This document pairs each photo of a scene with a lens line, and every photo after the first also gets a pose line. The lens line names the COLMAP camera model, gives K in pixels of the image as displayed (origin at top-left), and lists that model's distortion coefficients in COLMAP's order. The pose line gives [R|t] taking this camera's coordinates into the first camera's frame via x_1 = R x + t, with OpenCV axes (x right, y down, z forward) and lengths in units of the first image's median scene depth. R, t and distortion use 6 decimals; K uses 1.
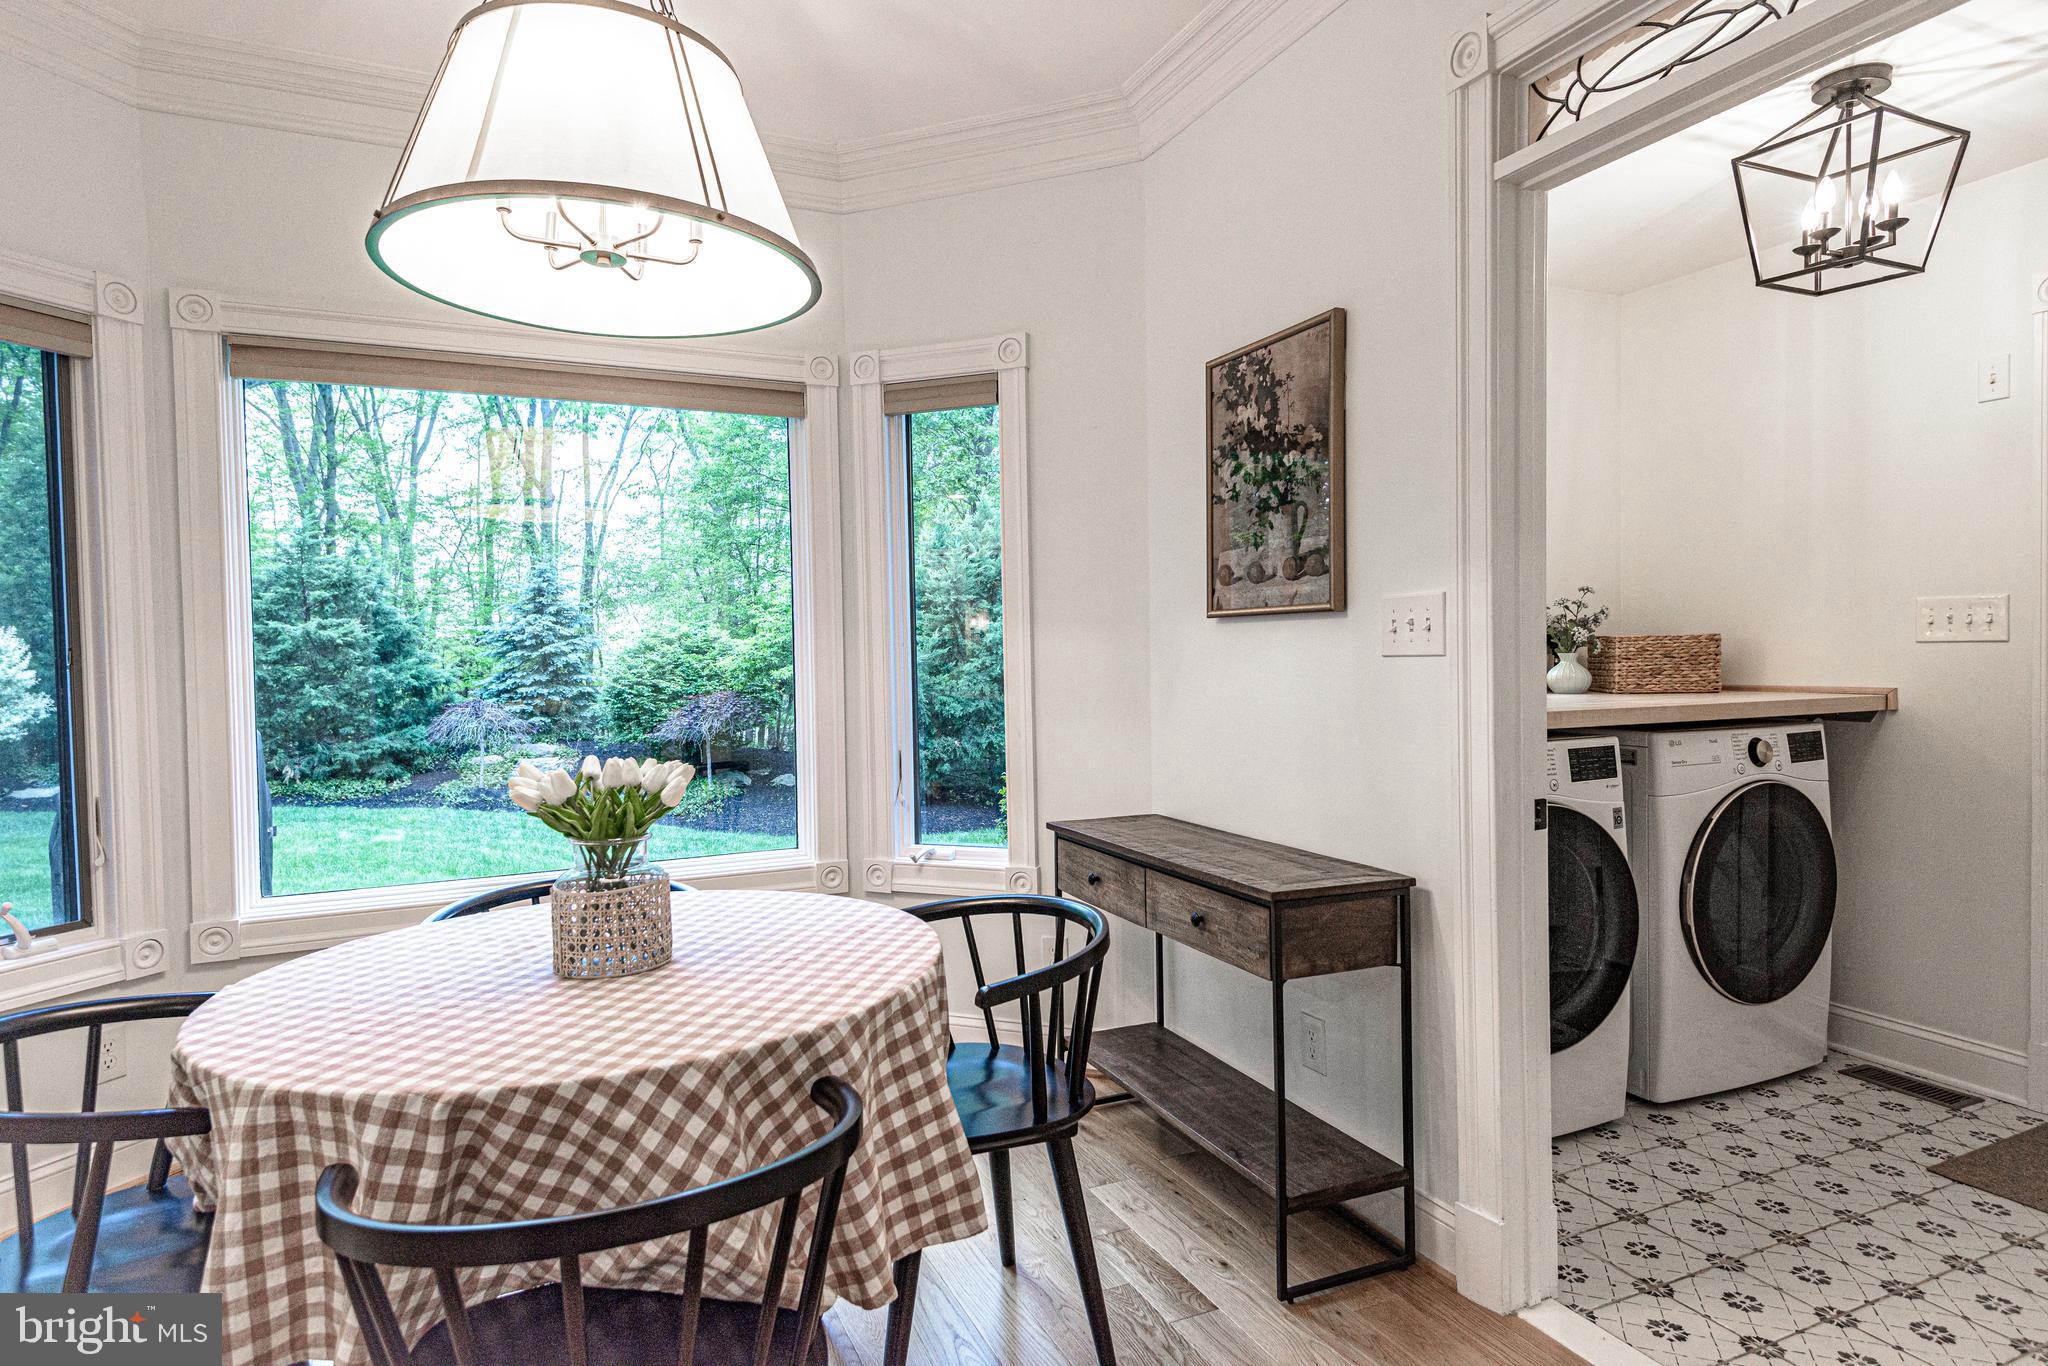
lens RADIAL K [[1134.7, 0, 1017.1], [0, 1134.7, 690.4], [0, 0, 1]] dist [0.007205, 0.000127]
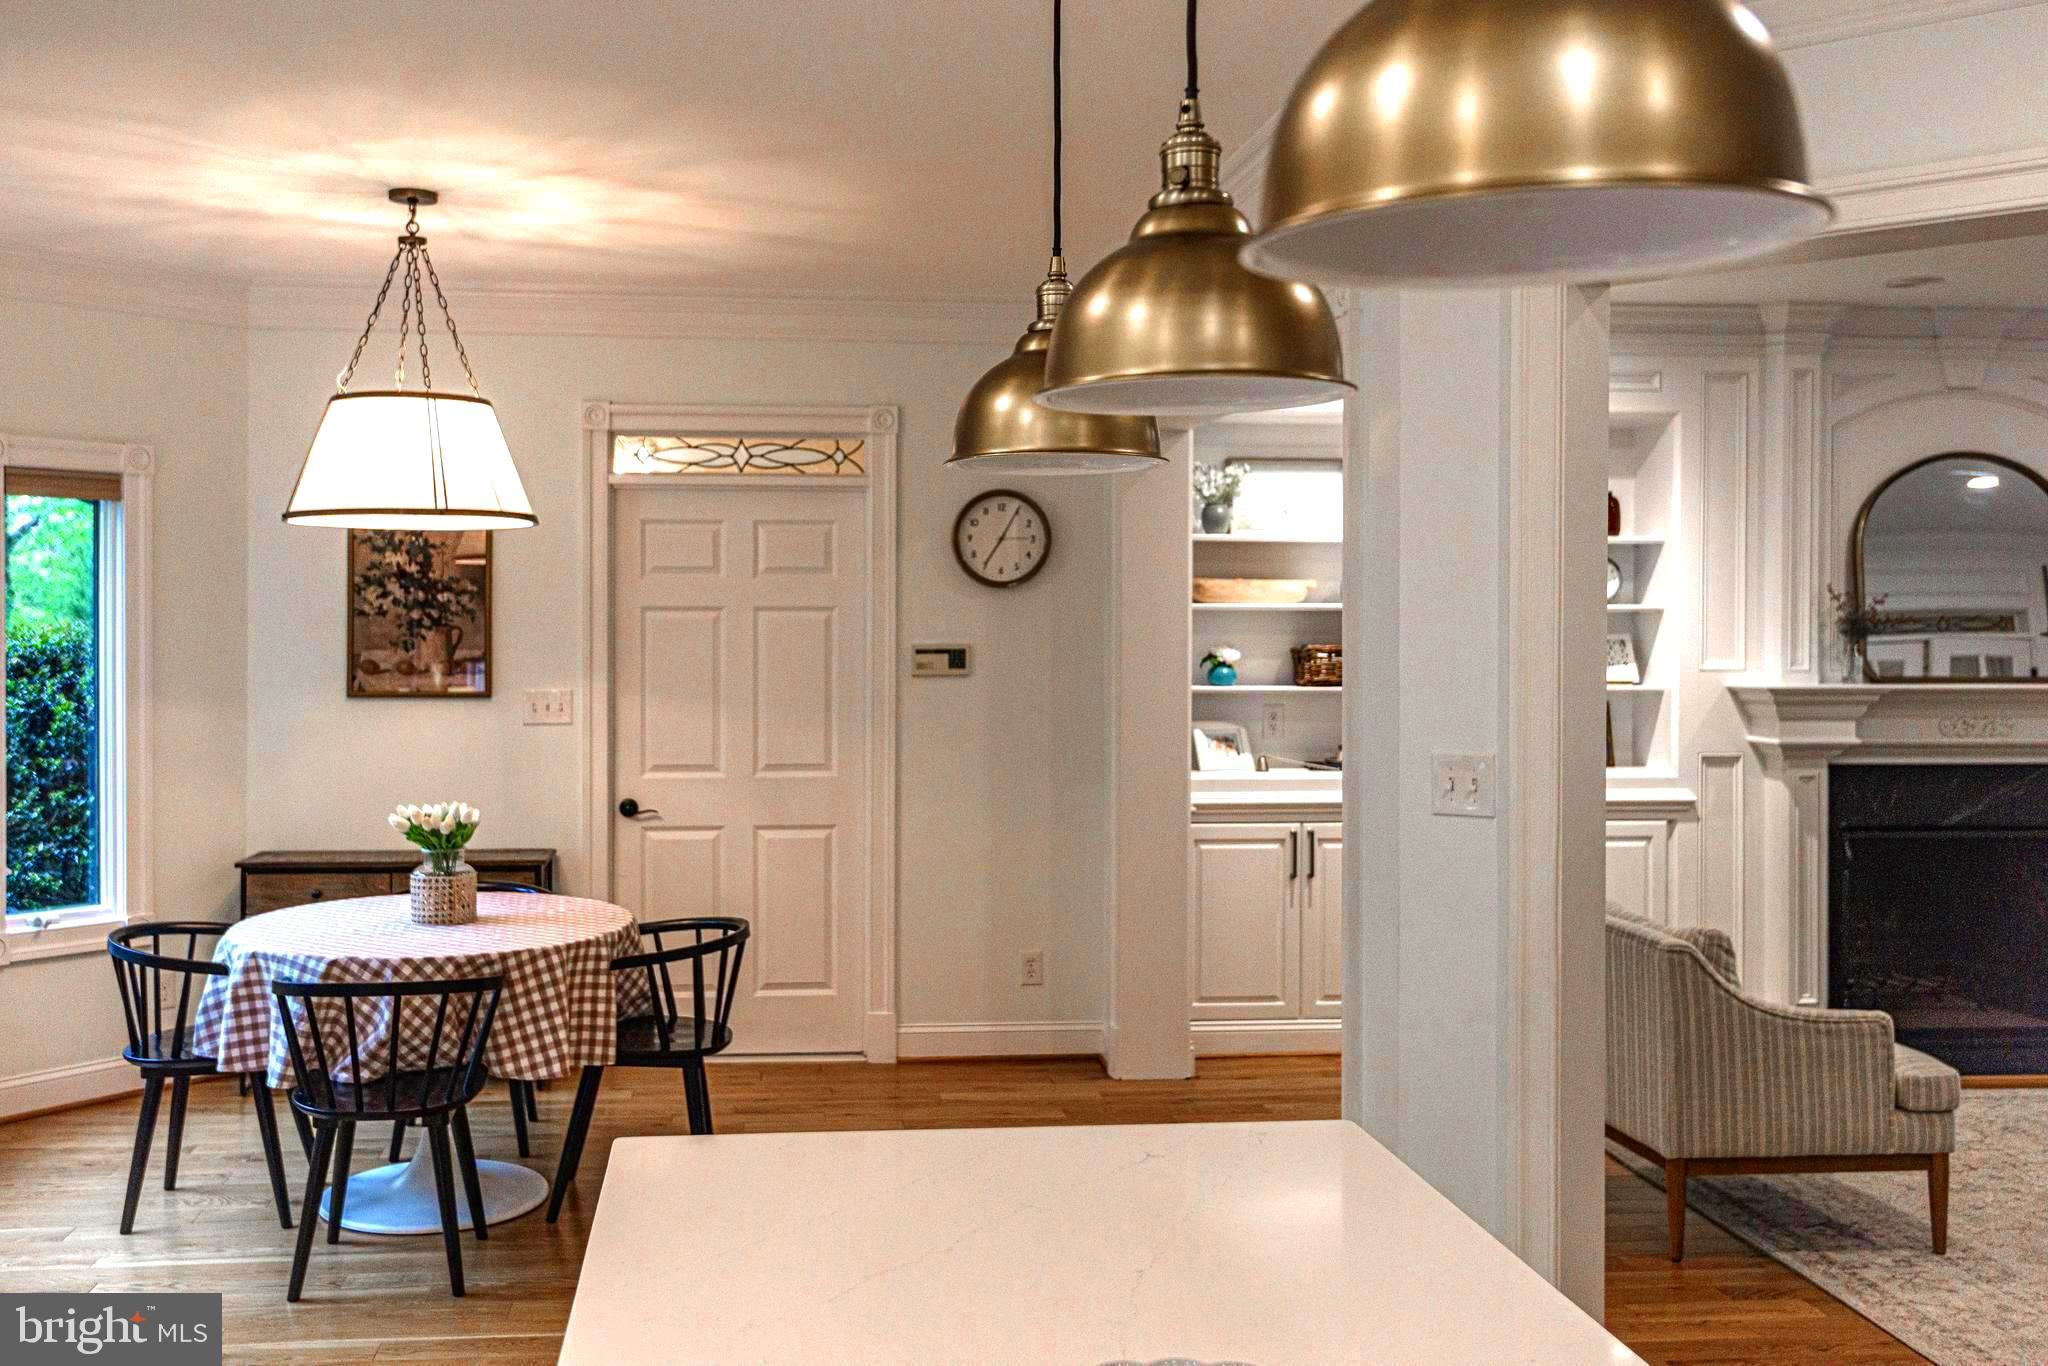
lens RADIAL K [[1887.6, 0, 944.6], [0, 1887.6, 647.3], [0, 0, 1]] dist [0.021481, 0.000000]
pose [[0.311249, 0.007571, 0.950298, -1.901907], [0.024326, 0.999577, -0.015931, -0.074743], [-0.950017, 0.028076, 0.310933, -0.424932]]
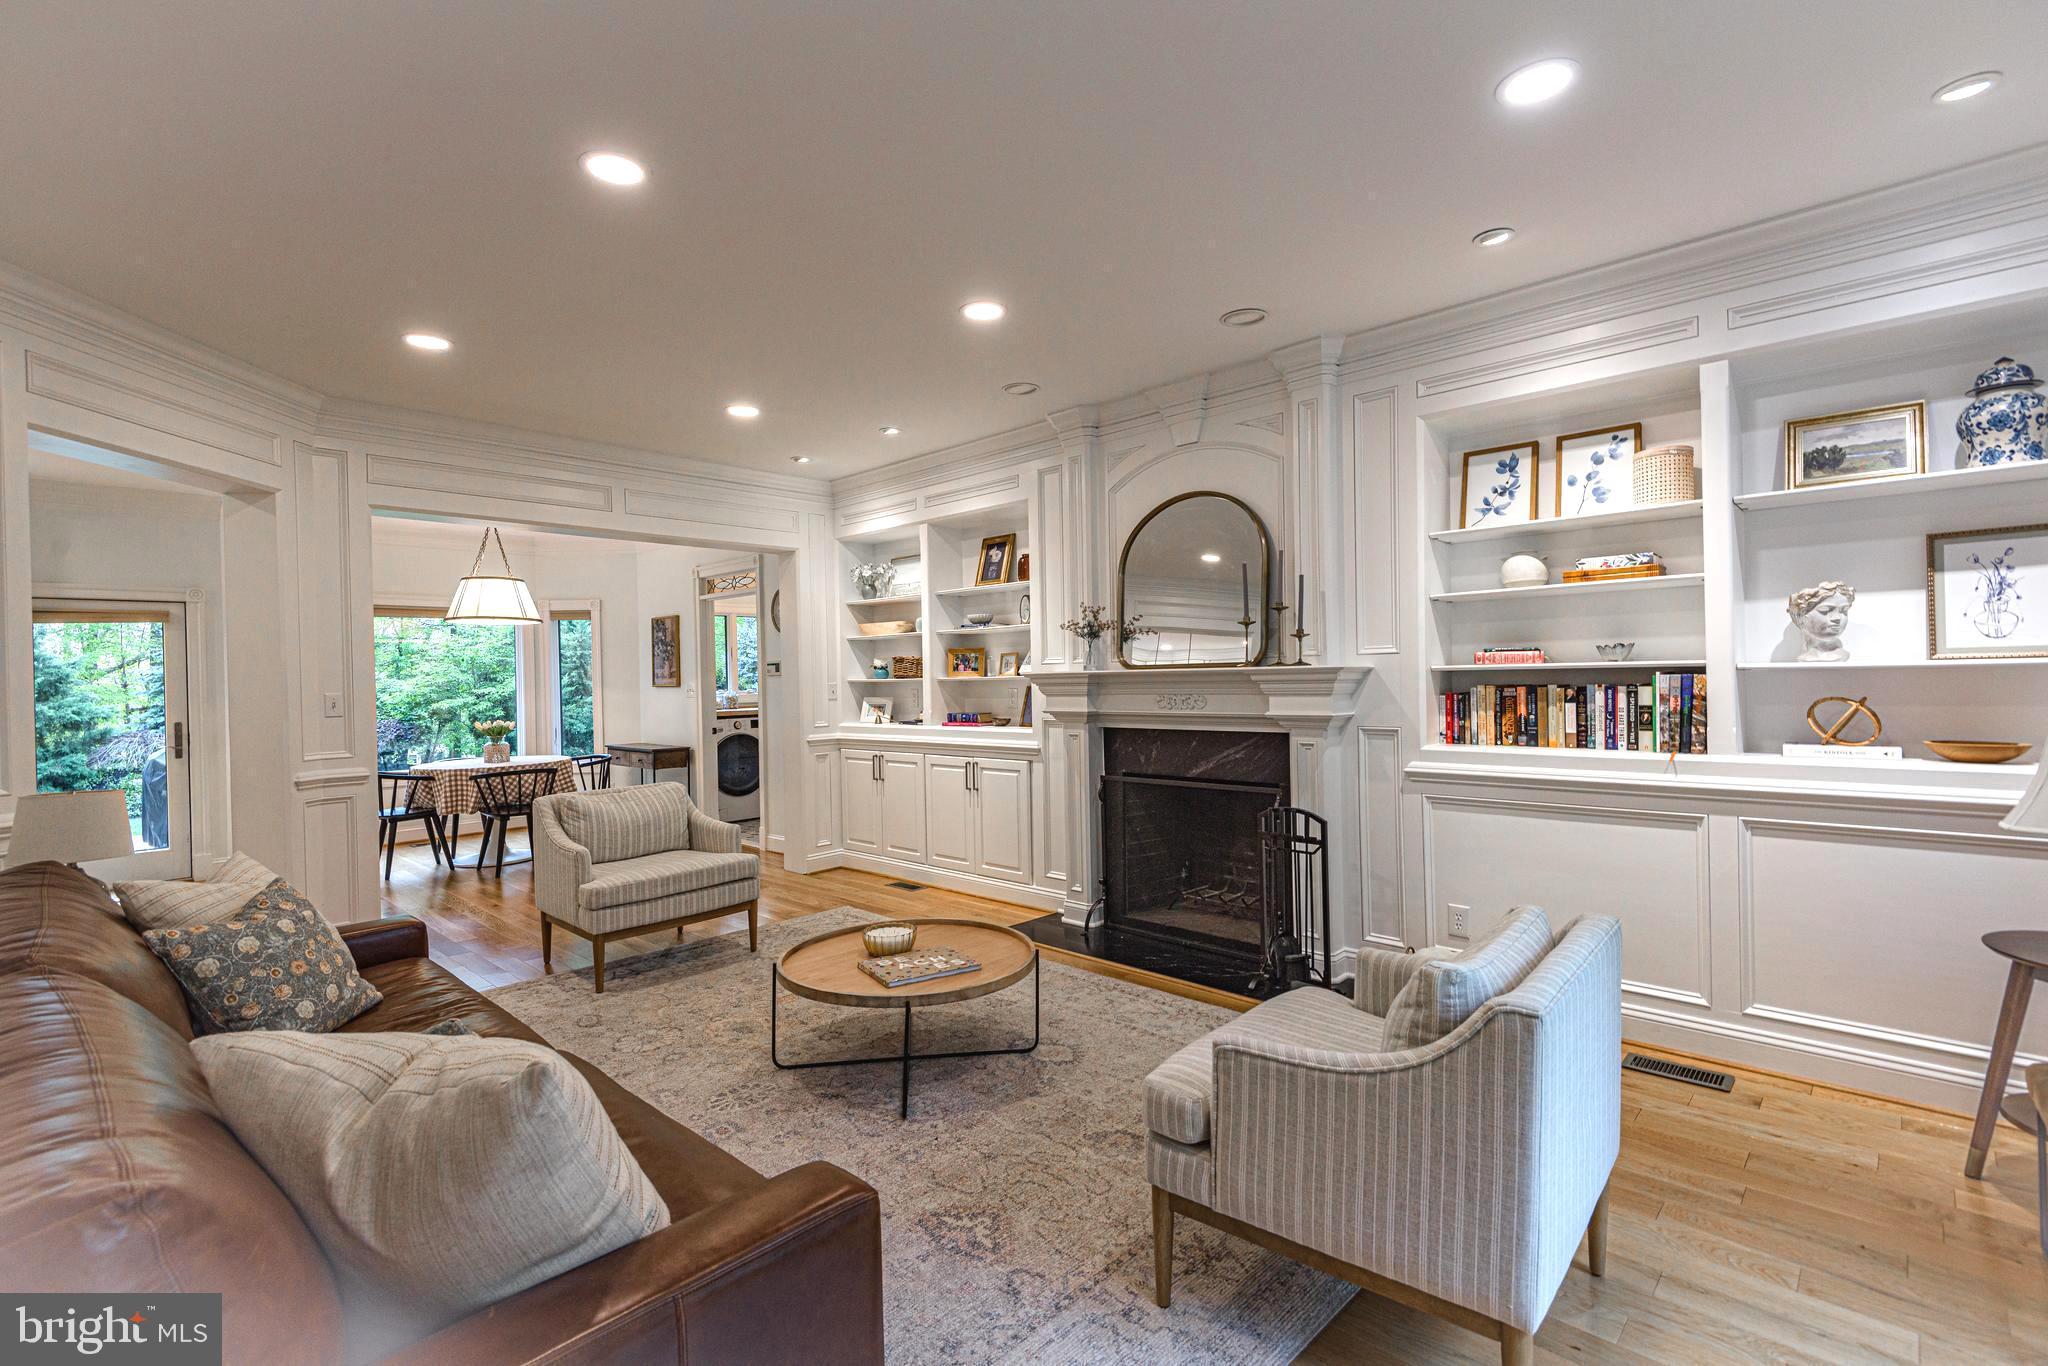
lens RADIAL K [[925.3, 0, 1037.7], [0, 925.3, 684.8], [0, 0, 1]] dist [0.012456, -0.006849]
pose [[0.920769, -0.004486, 0.390083, 0.154676], [0.017507, 0.999402, -0.029831, 0.044572], [-0.389716, 0.034296, 0.920296, -2.425010]]
